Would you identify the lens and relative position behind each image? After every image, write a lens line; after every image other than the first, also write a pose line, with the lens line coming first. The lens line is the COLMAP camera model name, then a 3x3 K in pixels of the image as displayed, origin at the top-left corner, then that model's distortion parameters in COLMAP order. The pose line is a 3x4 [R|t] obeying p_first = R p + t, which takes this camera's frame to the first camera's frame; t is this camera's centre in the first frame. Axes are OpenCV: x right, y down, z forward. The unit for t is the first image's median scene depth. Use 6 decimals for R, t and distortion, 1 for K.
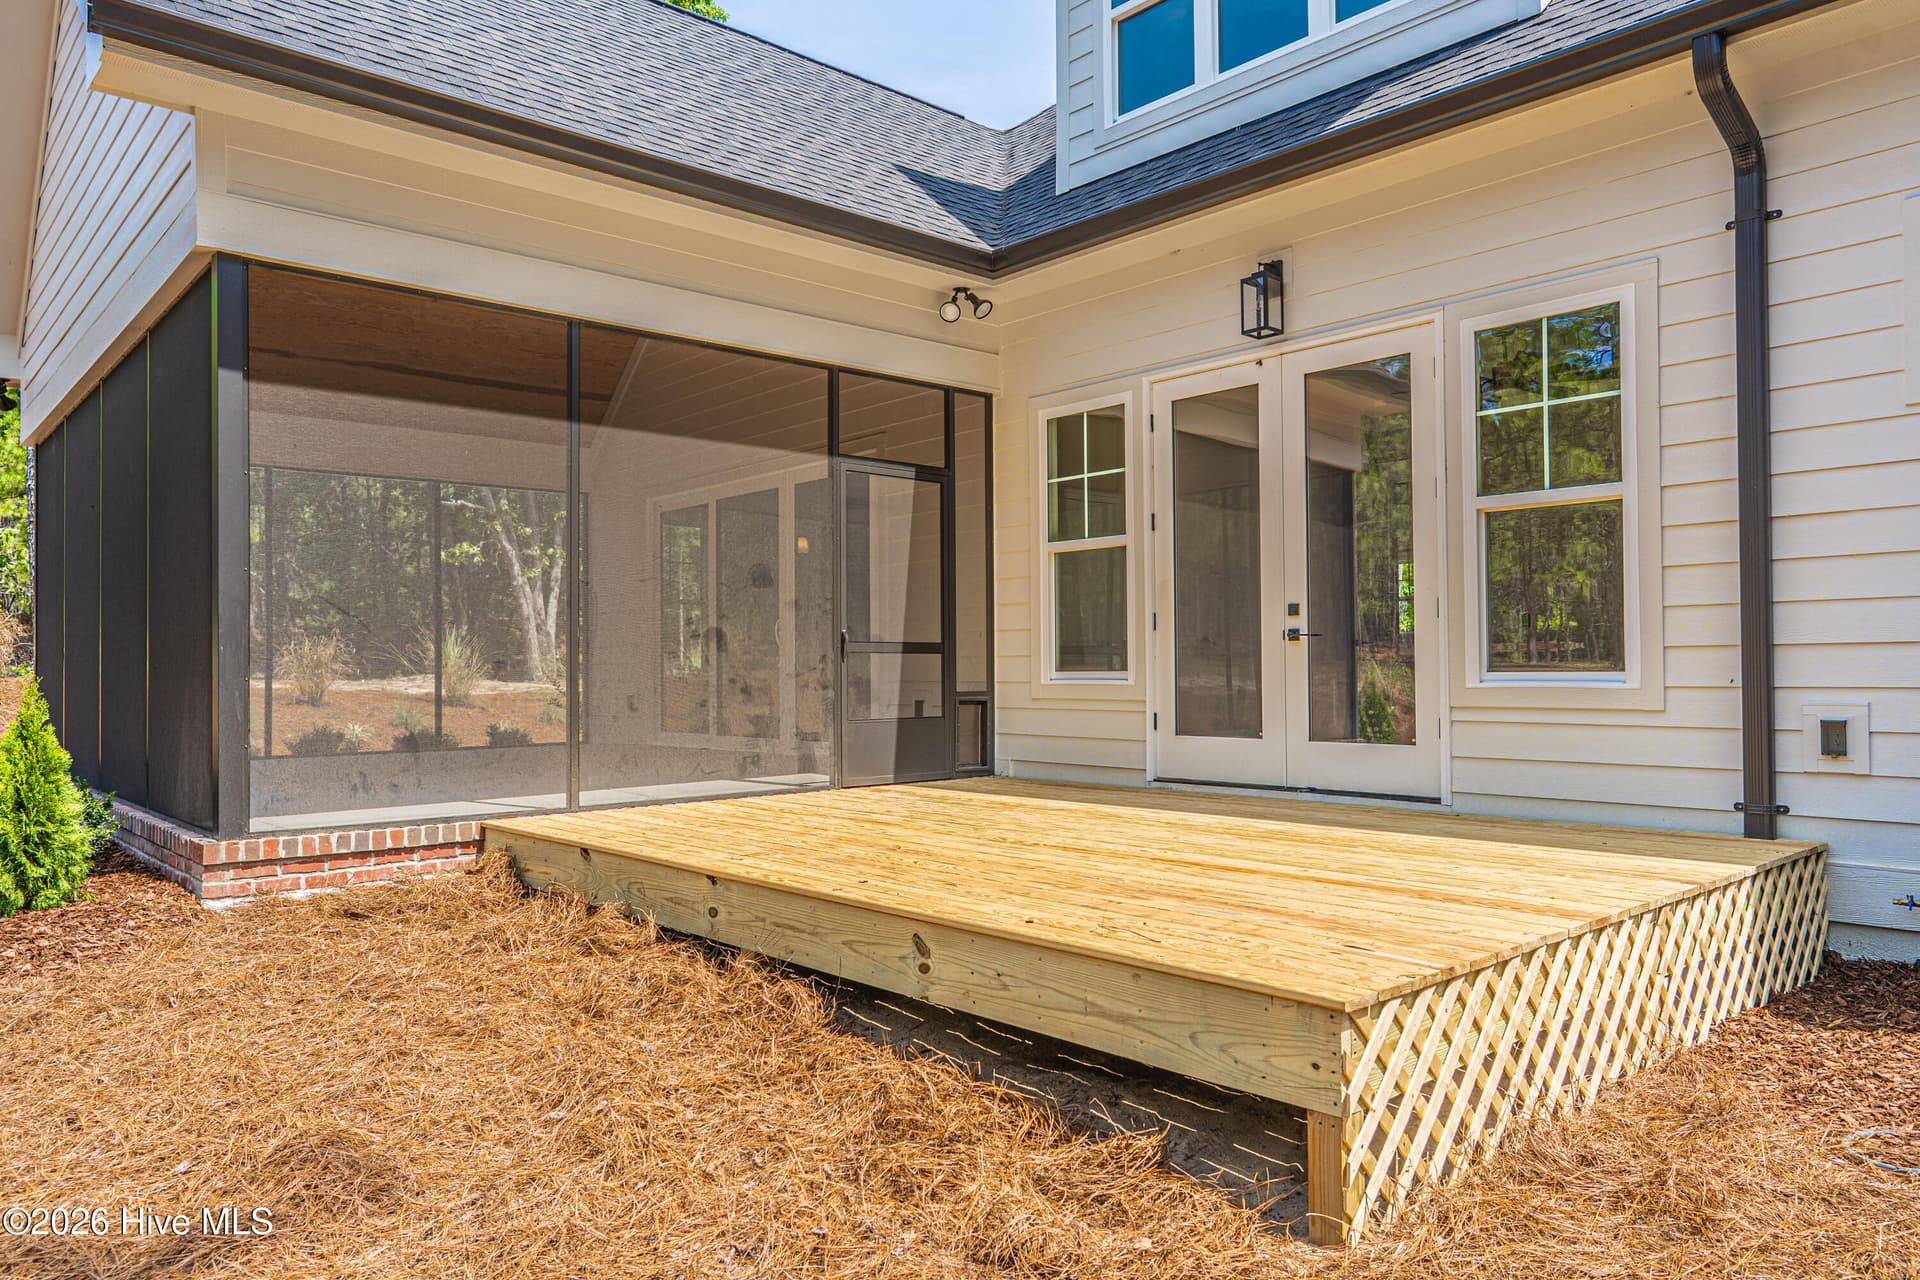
lens RADIAL K [[1293.6, 0, 943.0], [0, 1293.6, 654.1], [0, 0, 1]] dist [-0.004601, 0.003766]
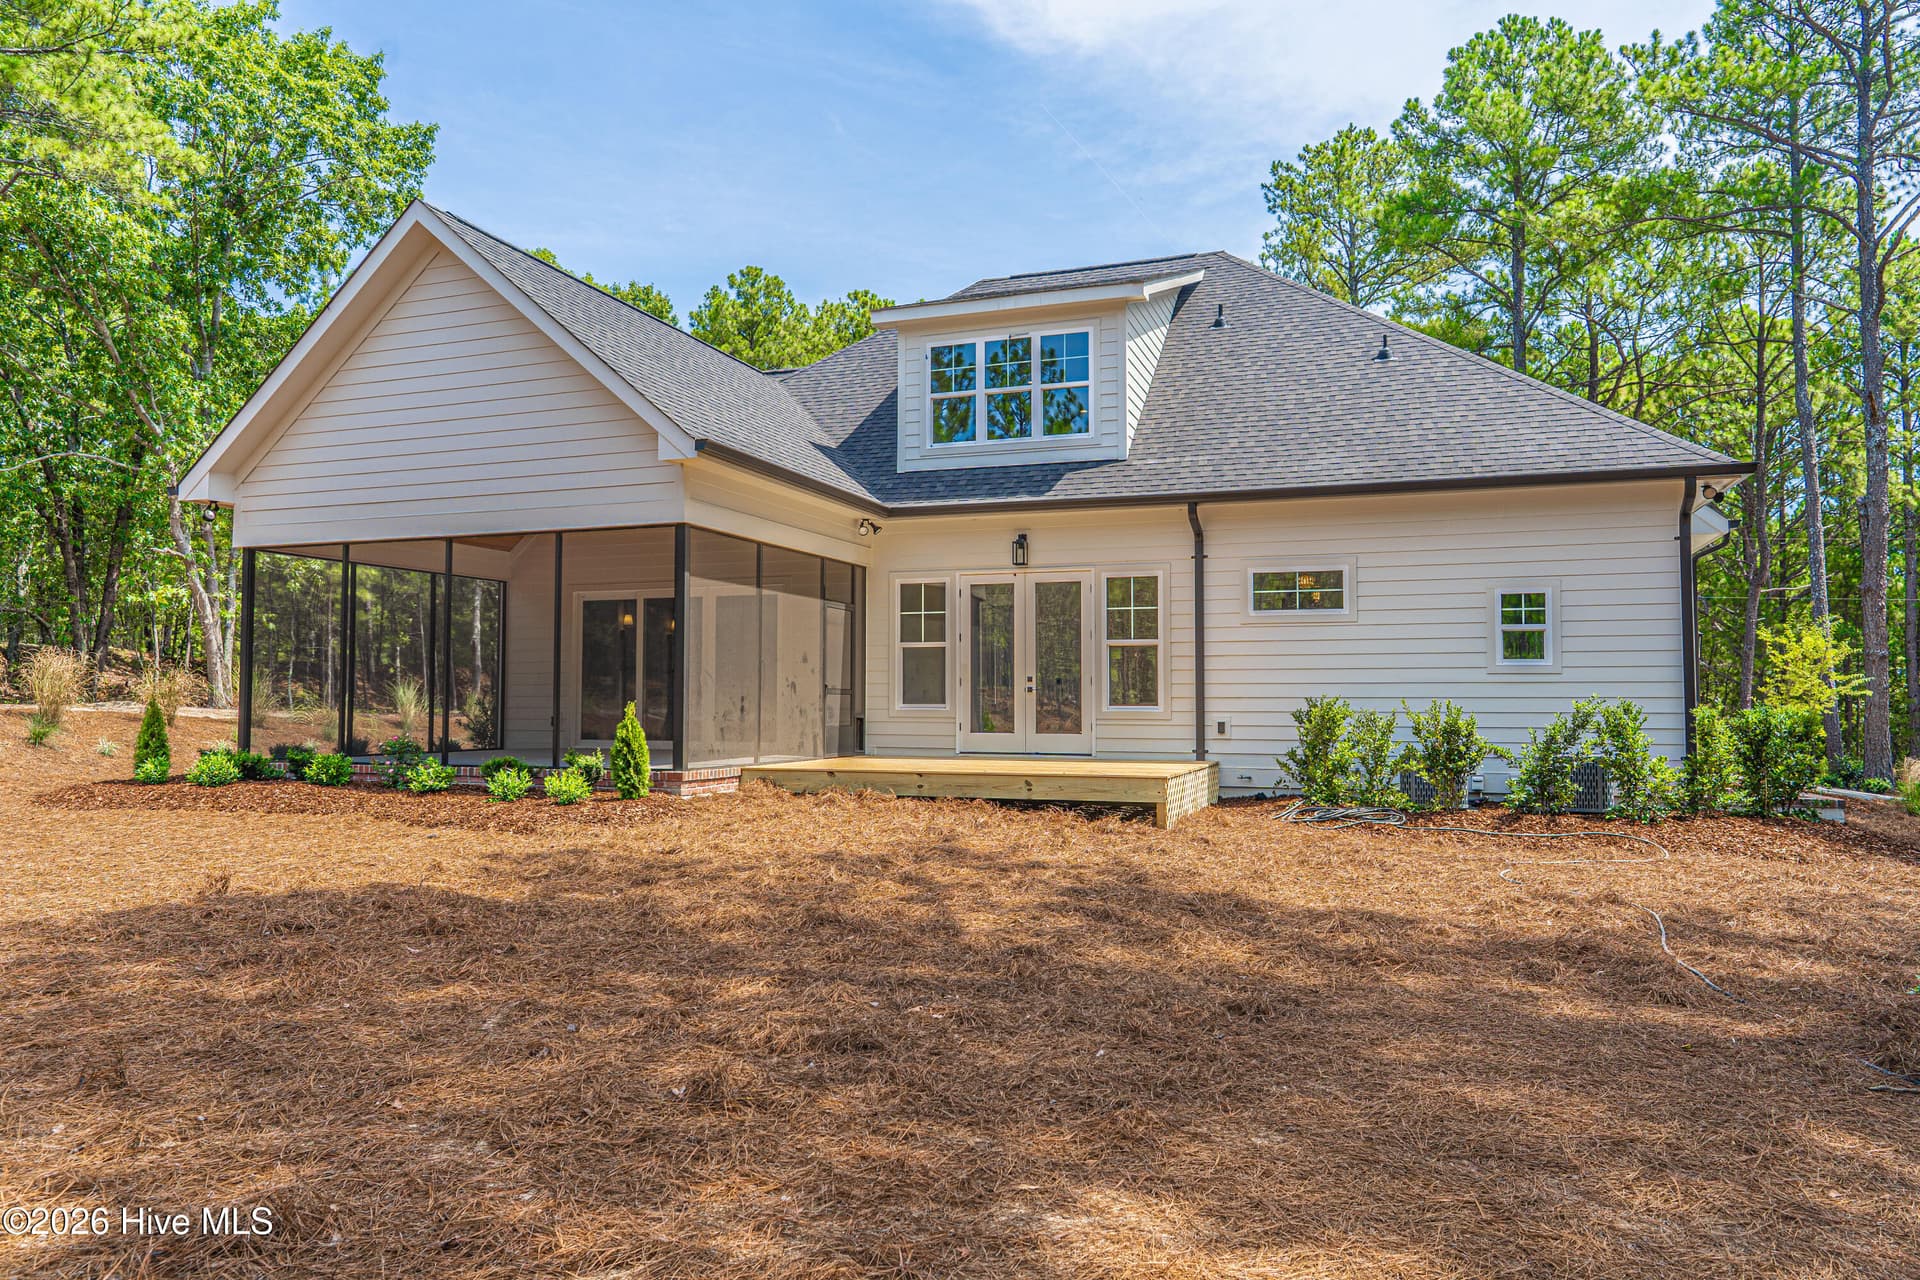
lens RADIAL K [[1270.2, 0, 945.7], [0, 1270.2, 657.3], [0, 0, 1]] dist [-0.007266, 0.001275]
pose [[0.882558, 0.027348, 0.469408, -0.890064], [-0.015769, 0.999467, -0.028581, -0.004472], [-0.469939, 0.017822, 0.882519, -0.926953]]
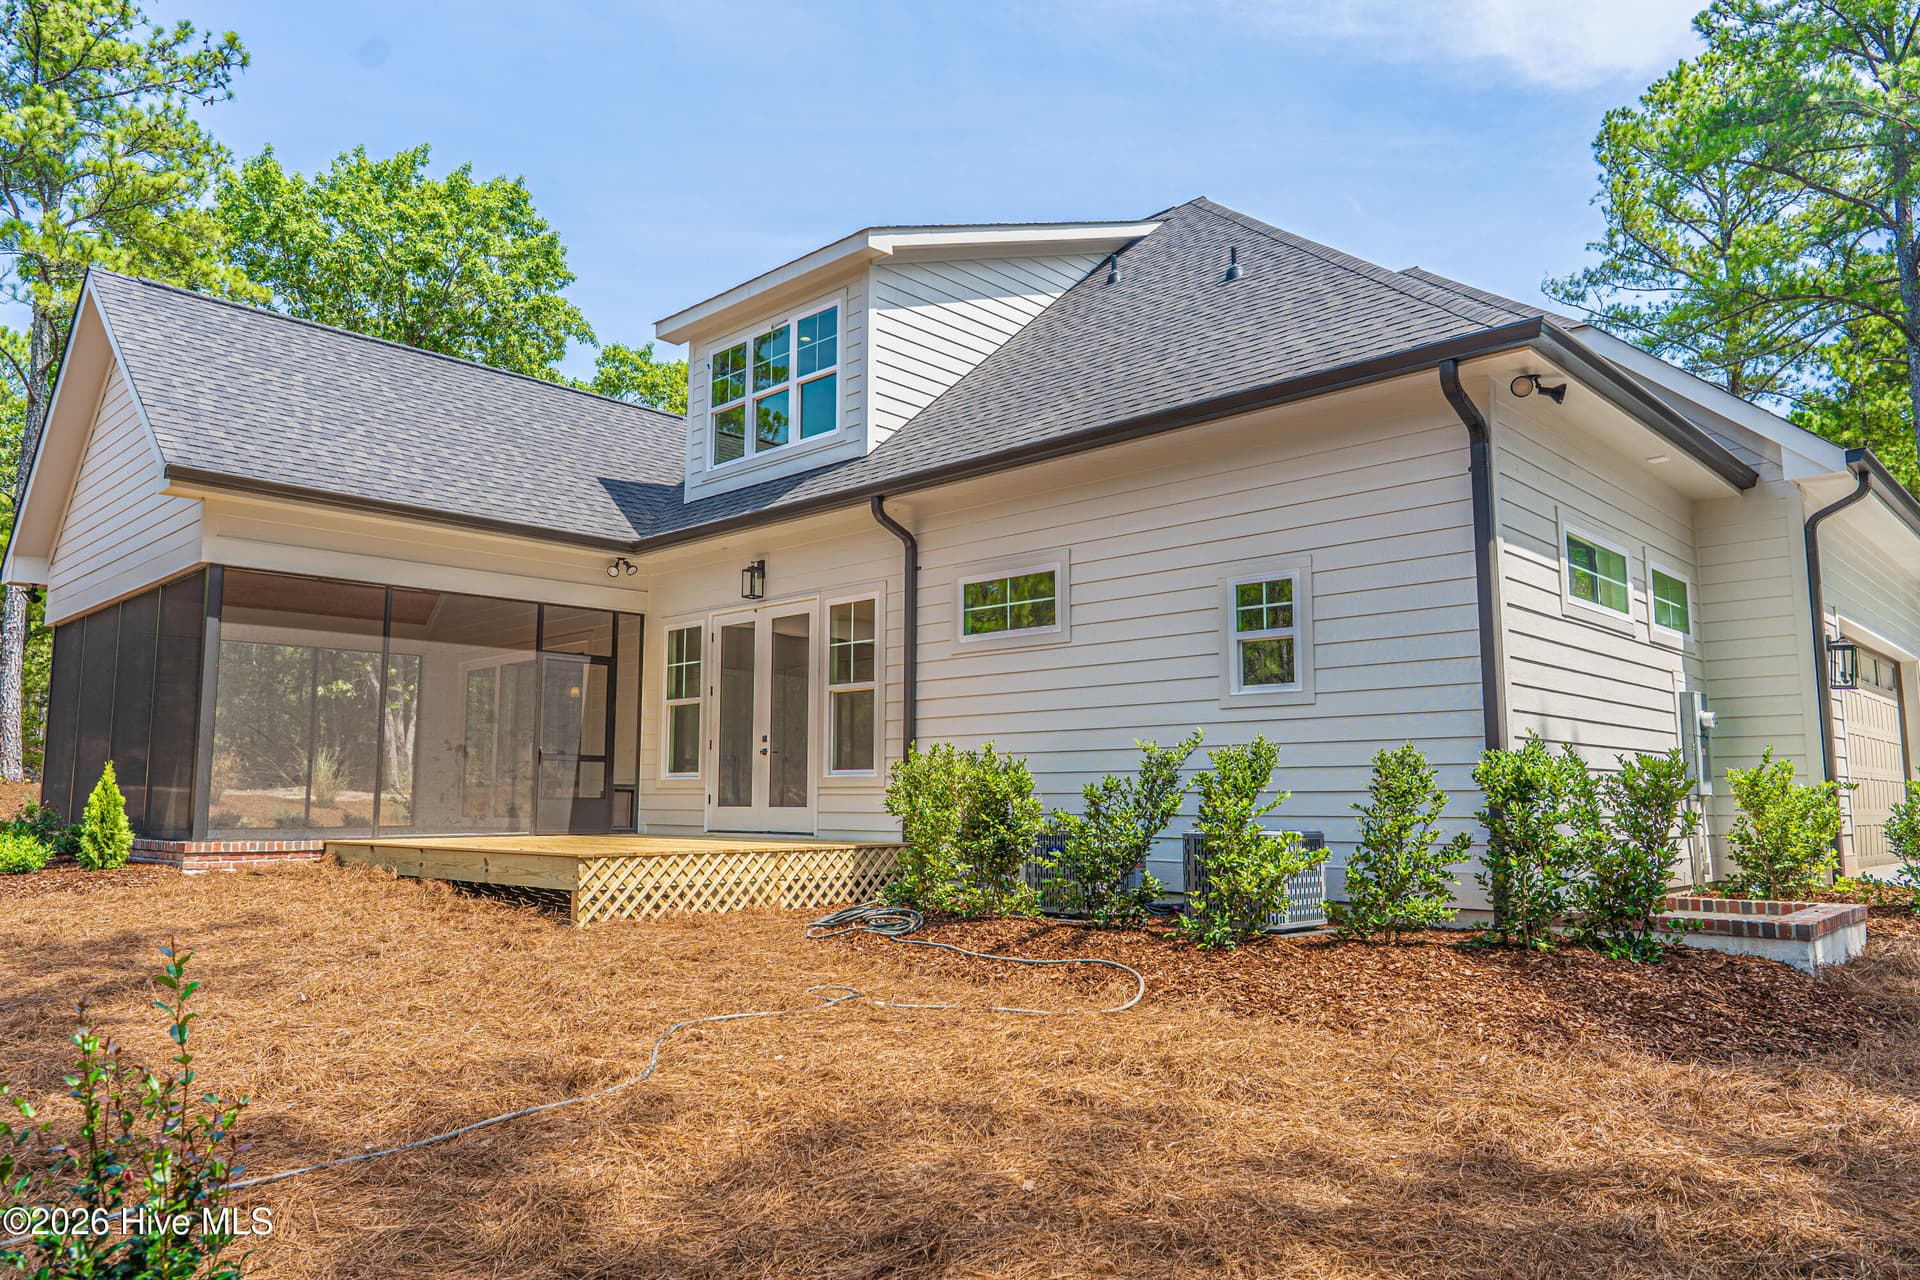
lens RADIAL K [[1293.6, 0, 943.0], [0, 1293.6, 654.1], [0, 0, 1]] dist [-0.004601, 0.003766]
pose [[0.996989, 0.018000, 0.075419, 0.351516], [-0.010215, 0.994695, -0.102363, 0.031598], [-0.076862, 0.101285, 0.991884, -0.864018]]
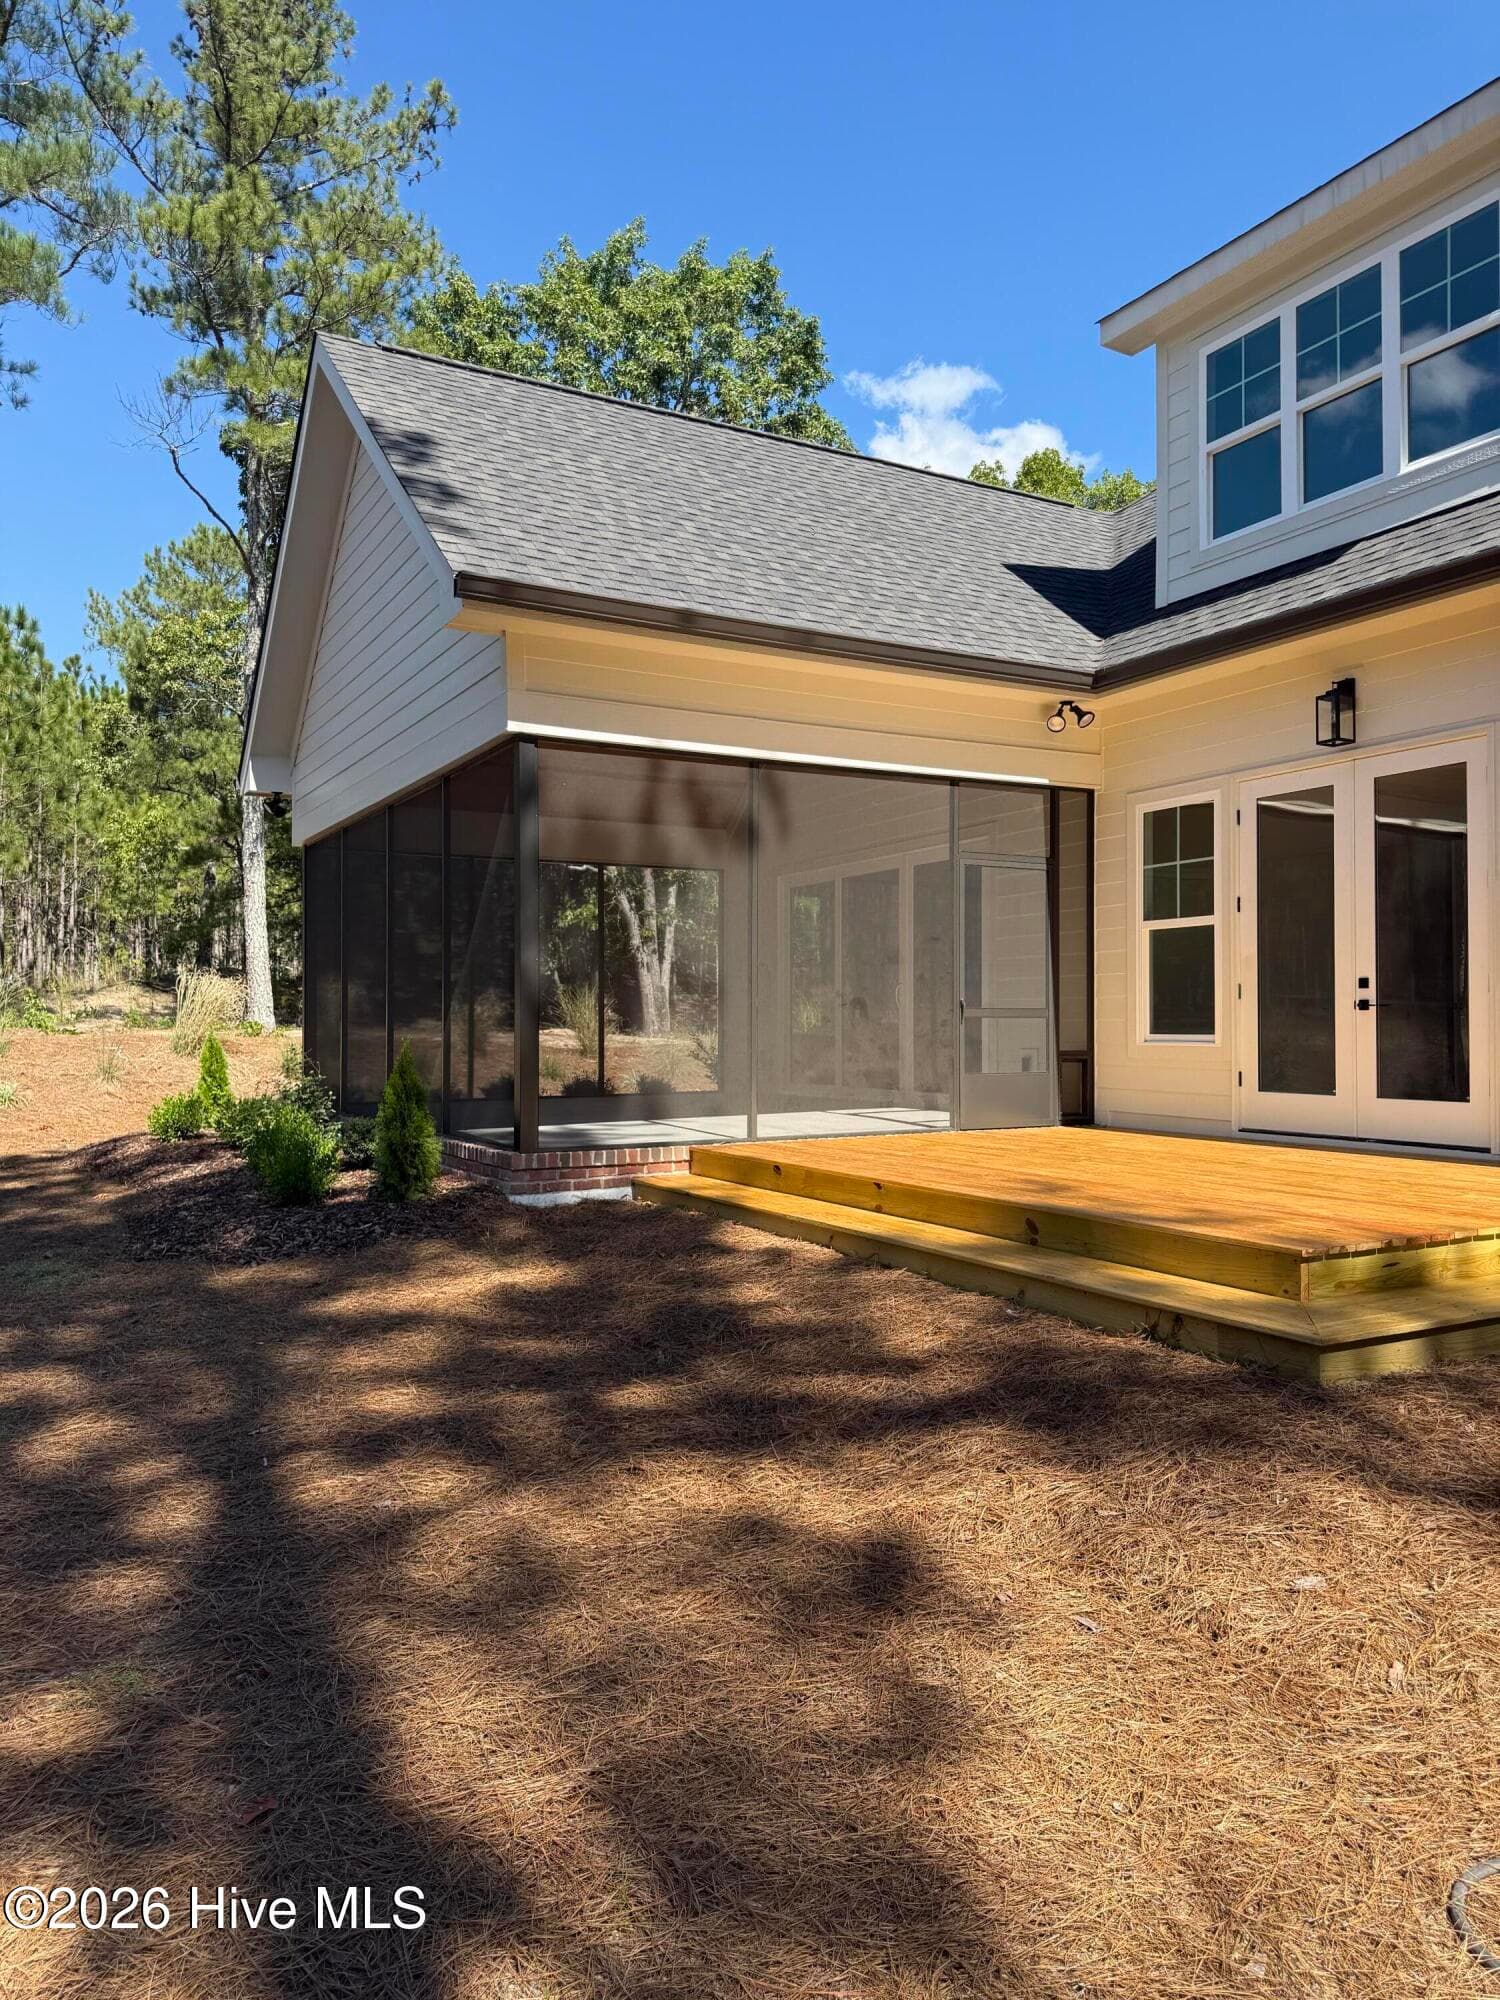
lens RADIAL K [[1404.9, 0, 739.2], [0, 1404.9, 1005.1], [0, 0, 1]] dist [0.106820, -0.169483]
pose [[0.976812, 0.001556, -0.214095, -0.000016], [-0.001399, 0.999999, 0.000887, -0.013493], [0.214096, -0.000567, 0.976812, -0.322484]]
